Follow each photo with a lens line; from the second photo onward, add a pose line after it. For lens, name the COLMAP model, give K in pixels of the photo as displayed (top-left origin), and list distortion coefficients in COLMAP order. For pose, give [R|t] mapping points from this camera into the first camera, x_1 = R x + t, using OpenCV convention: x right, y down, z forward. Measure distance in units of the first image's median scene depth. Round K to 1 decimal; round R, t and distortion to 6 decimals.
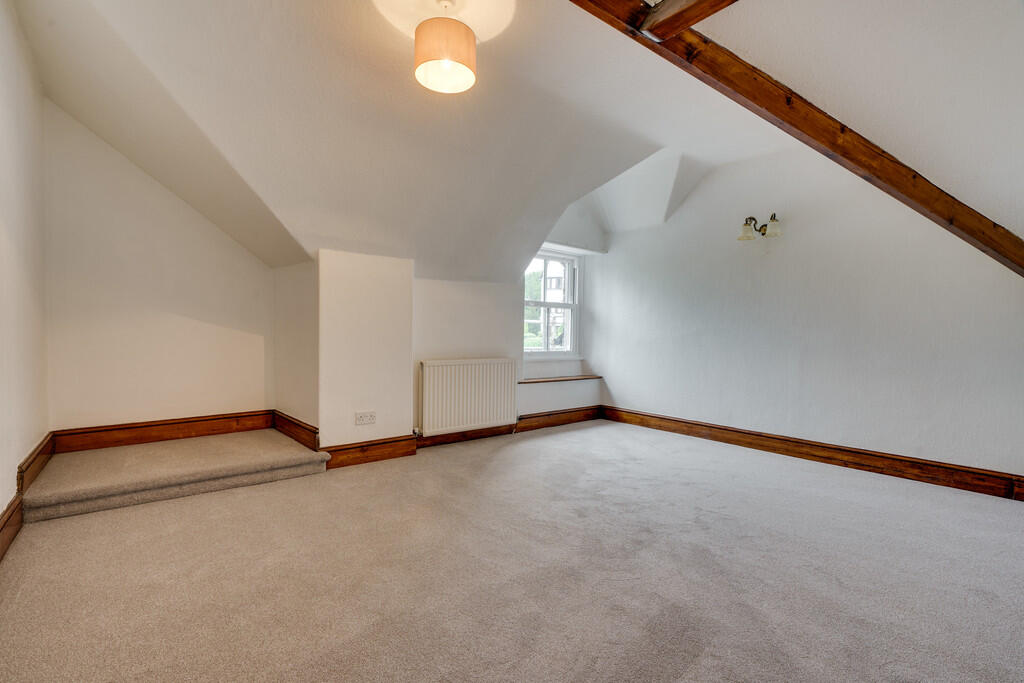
lens RADIAL K [[462.4, 0, 514.5], [0, 462.4, 341.2], [0, 0, 1]] dist [0.001470, 0.000395]
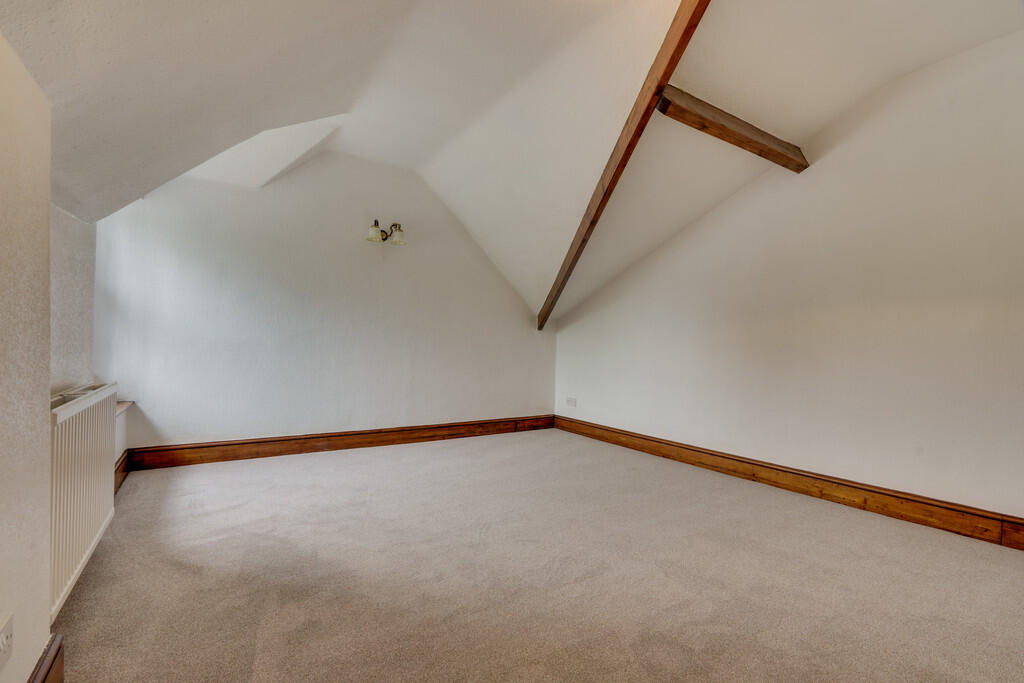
lens RADIAL K [[462.4, 0, 514.5], [0, 462.4, 341.2], [0, 0, 1]] dist [0.001470, 0.000395]
pose [[0.095763, -0.005315, 0.995390, -0.490951], [-0.007075, 0.999957, 0.006020, -0.009273], [-0.995379, -0.007619, 0.095721, 0.624067]]
